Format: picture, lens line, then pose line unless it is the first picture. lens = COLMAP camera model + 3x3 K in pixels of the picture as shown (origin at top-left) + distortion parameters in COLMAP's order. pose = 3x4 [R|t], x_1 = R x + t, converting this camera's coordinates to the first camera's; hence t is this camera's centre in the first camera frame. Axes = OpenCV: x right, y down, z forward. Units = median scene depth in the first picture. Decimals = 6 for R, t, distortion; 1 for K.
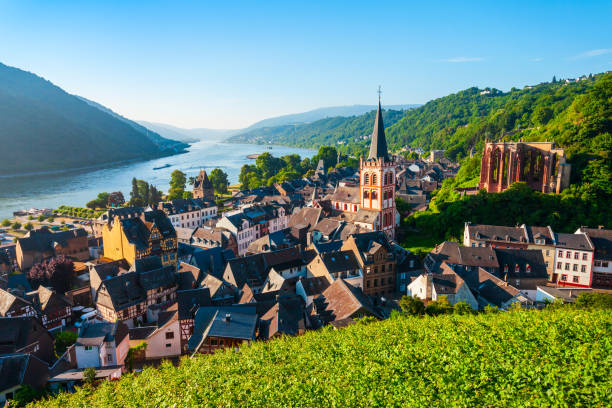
lens RADIAL K [[397.0, 0, 274.1], [0, 397.0, 231.5], [0, 0, 1]] dist [0.002658, 0.001758]
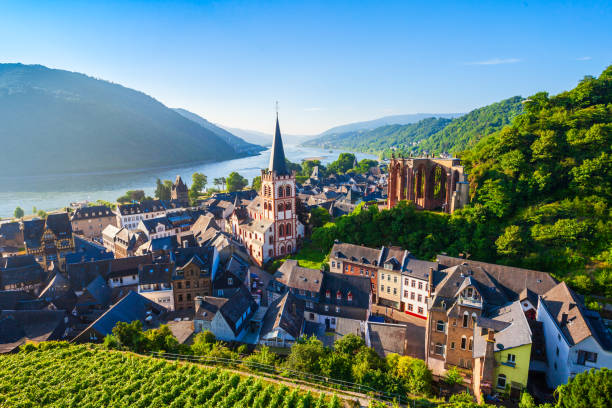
lens RADIAL K [[341.5, 0, 305.6], [0, 341.5, 210.1], [0, 0, 1]] dist [-0.001261, 0.000333]
pose [[0.980006, 0.043680, -0.194117, 0.511488], [-0.049665, 0.998426, -0.026069, -0.062618], [0.192672, 0.035189, 0.980632, 0.133431]]
